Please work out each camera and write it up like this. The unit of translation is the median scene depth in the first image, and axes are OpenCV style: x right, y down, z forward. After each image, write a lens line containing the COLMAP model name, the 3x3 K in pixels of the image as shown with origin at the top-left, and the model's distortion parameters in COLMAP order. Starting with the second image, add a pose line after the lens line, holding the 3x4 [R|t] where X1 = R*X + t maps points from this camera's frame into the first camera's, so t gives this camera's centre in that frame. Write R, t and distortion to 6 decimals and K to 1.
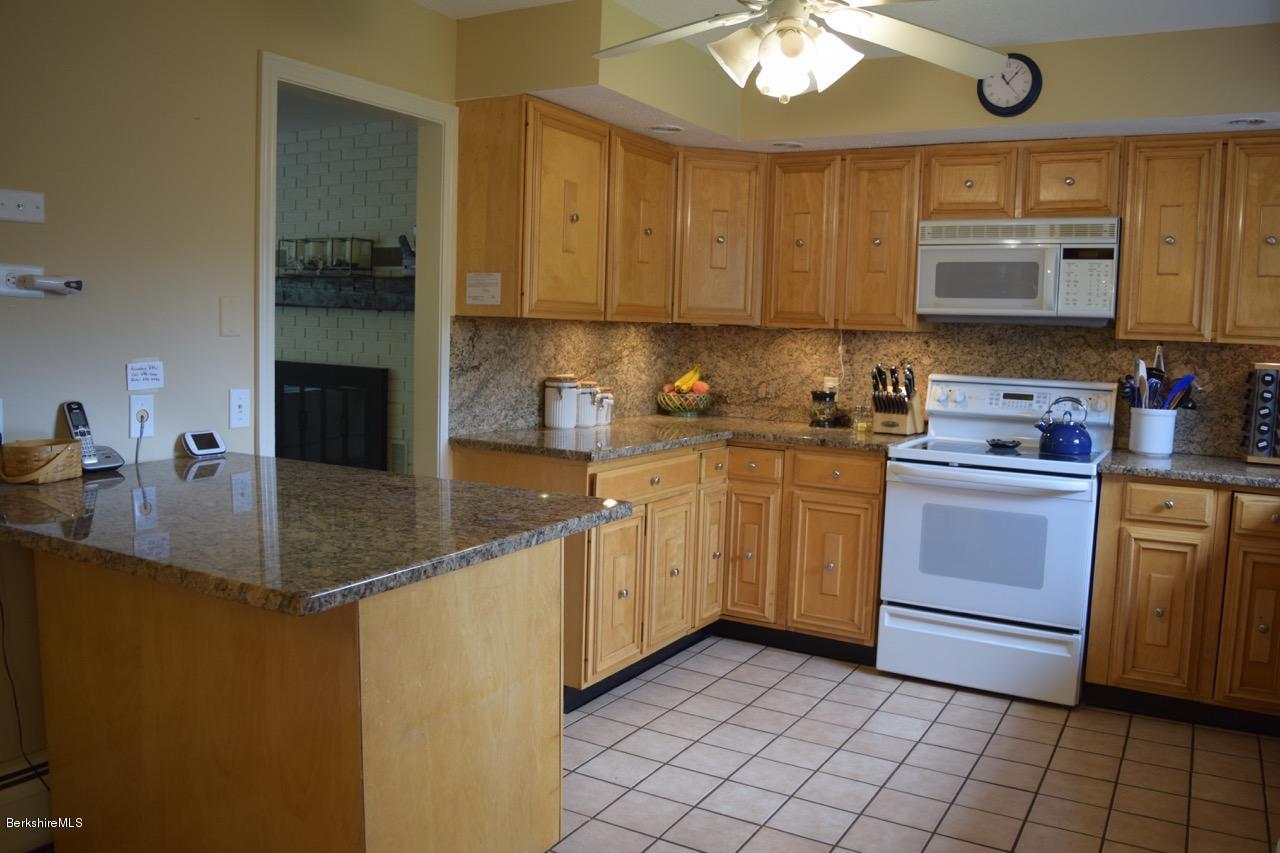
lens RADIAL K [[998.2, 0, 644.3], [0, 998.2, 420.0], [0, 0, 1]] dist [-0.087141, 0.007187]
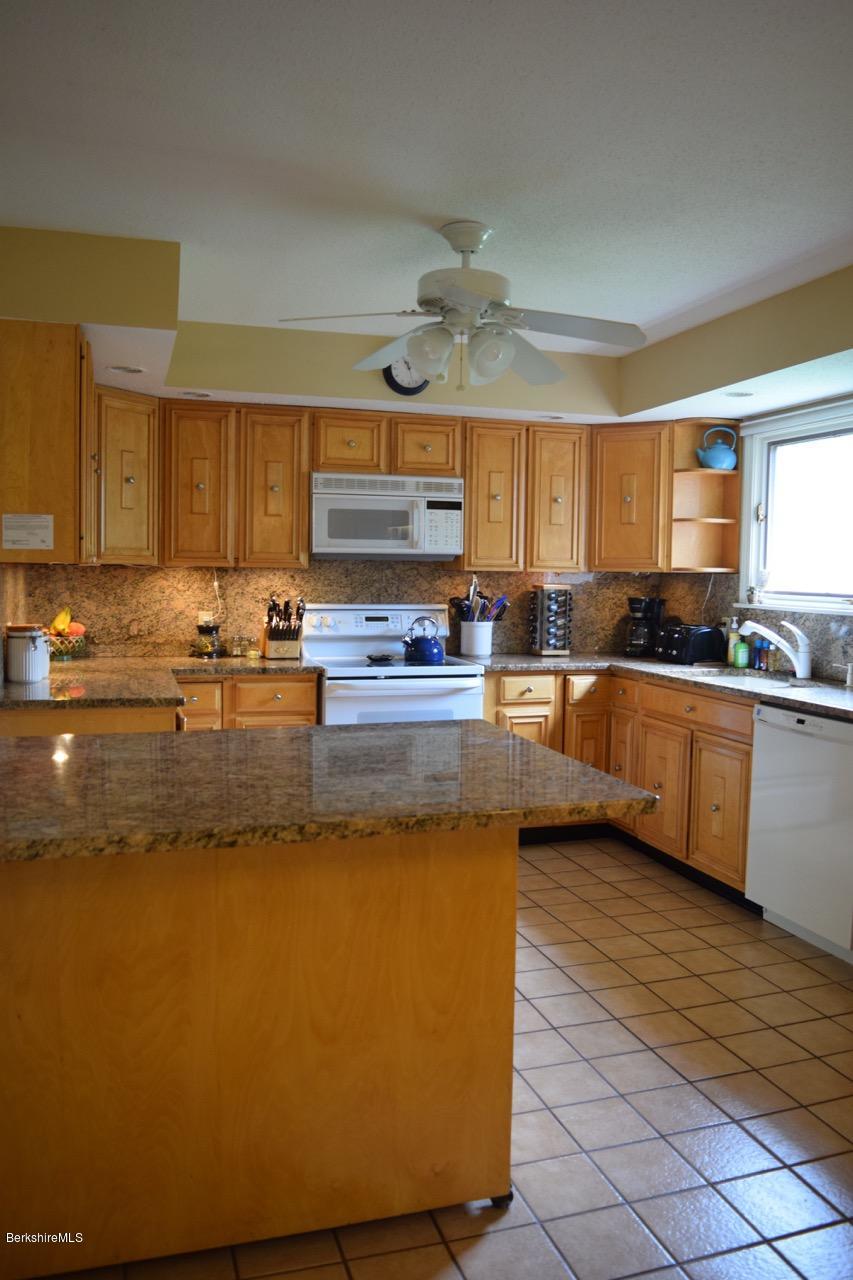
lens RADIAL K [[998.2, 0, 430.1], [0, 998.2, 644.3], [0, 0, 1]] dist [-0.087141, 0.007187]
pose [[0.674491, -0.073291, 0.734636, -0.502480], [0.073536, 0.996781, 0.031928, -0.027816], [-0.734611, 0.032487, 0.677710, 0.114961]]
